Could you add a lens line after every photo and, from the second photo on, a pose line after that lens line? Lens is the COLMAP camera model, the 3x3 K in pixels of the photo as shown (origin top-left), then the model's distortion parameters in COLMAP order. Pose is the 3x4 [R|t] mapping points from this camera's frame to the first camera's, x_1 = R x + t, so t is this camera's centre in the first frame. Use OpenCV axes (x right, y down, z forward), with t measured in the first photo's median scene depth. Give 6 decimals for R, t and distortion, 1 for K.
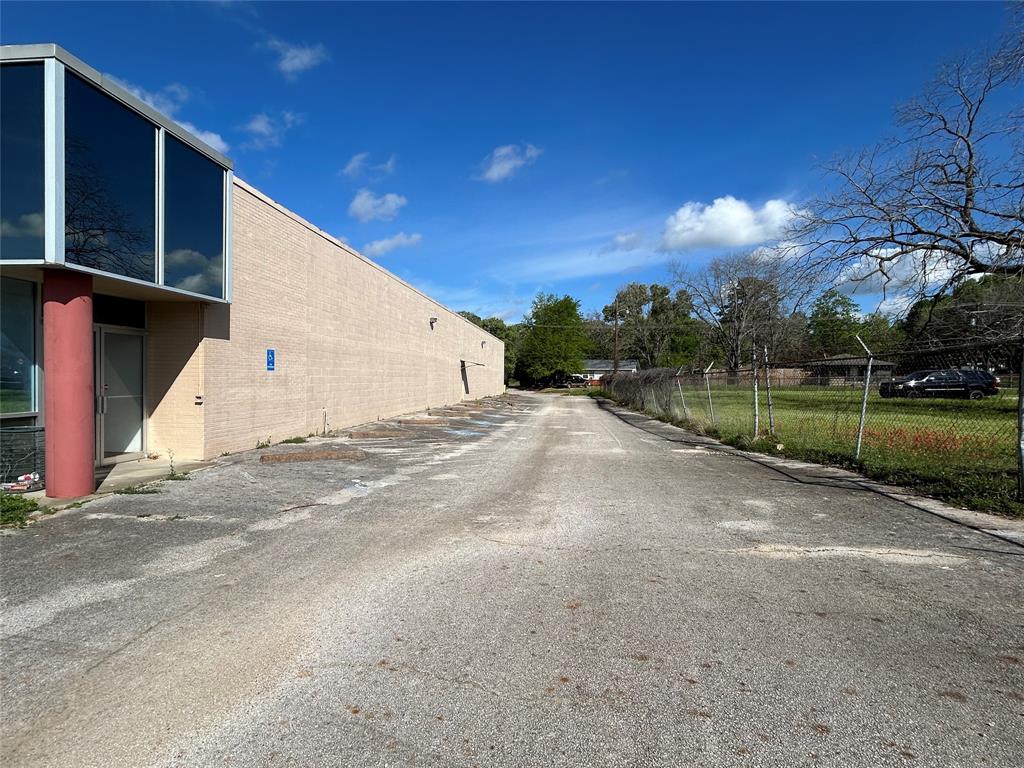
lens RADIAL K [[531.0, 0, 510.8], [0, 531.0, 384.3], [0, 0, 1]] dist [0.001757, 0.003070]
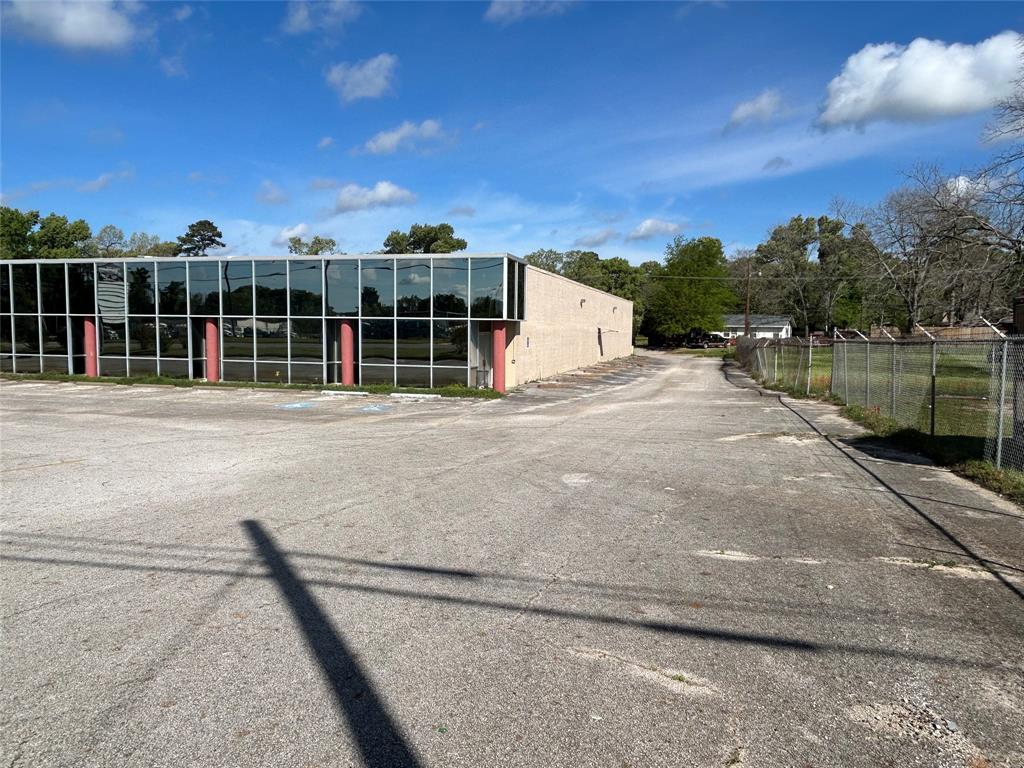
lens RADIAL K [[730.8, 0, 506.9], [0, 730.8, 390.8], [0, 0, 1]] dist [0.005543, -0.012345]
pose [[0.984926, 0.017969, -0.172040, -0.050354], [-0.005543, 0.997357, 0.072440, -0.092967], [0.172887, -0.070394, 0.982423, -2.735467]]
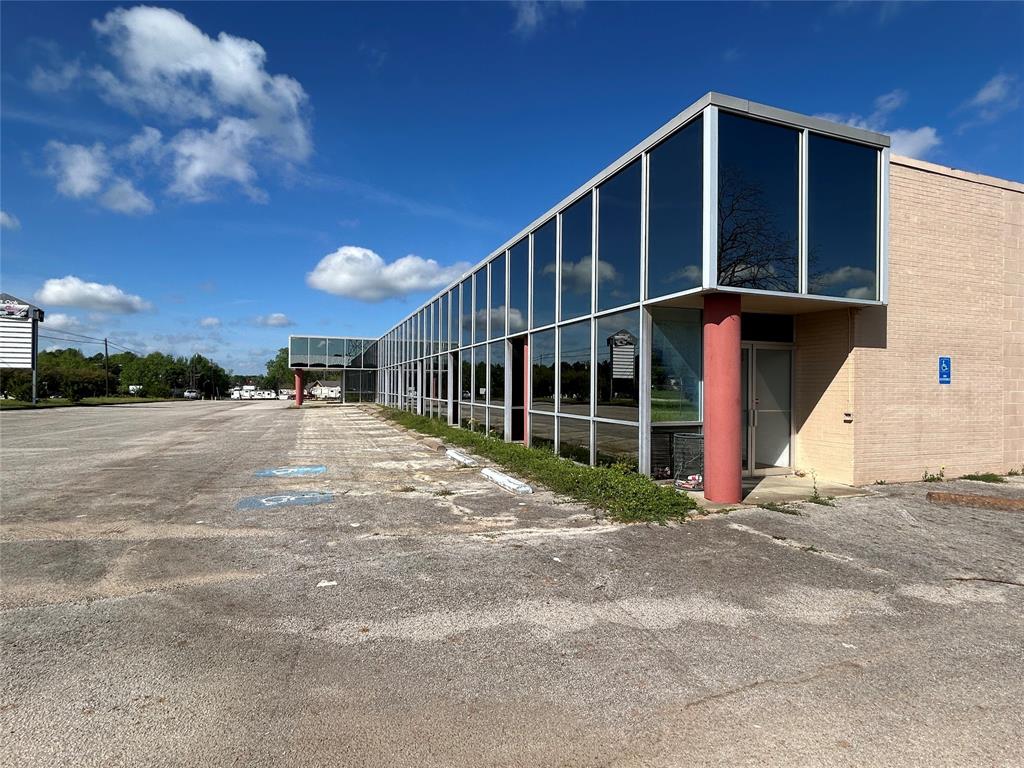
lens RADIAL K [[531.0, 0, 510.8], [0, 531.0, 384.3], [0, 0, 1]] dist [0.001757, 0.003070]
pose [[0.435308, -0.012470, -0.900195, -0.034234], [-0.015068, 0.999663, -0.021134, 0.001502], [0.900155, 0.022764, 0.434974, 0.119808]]
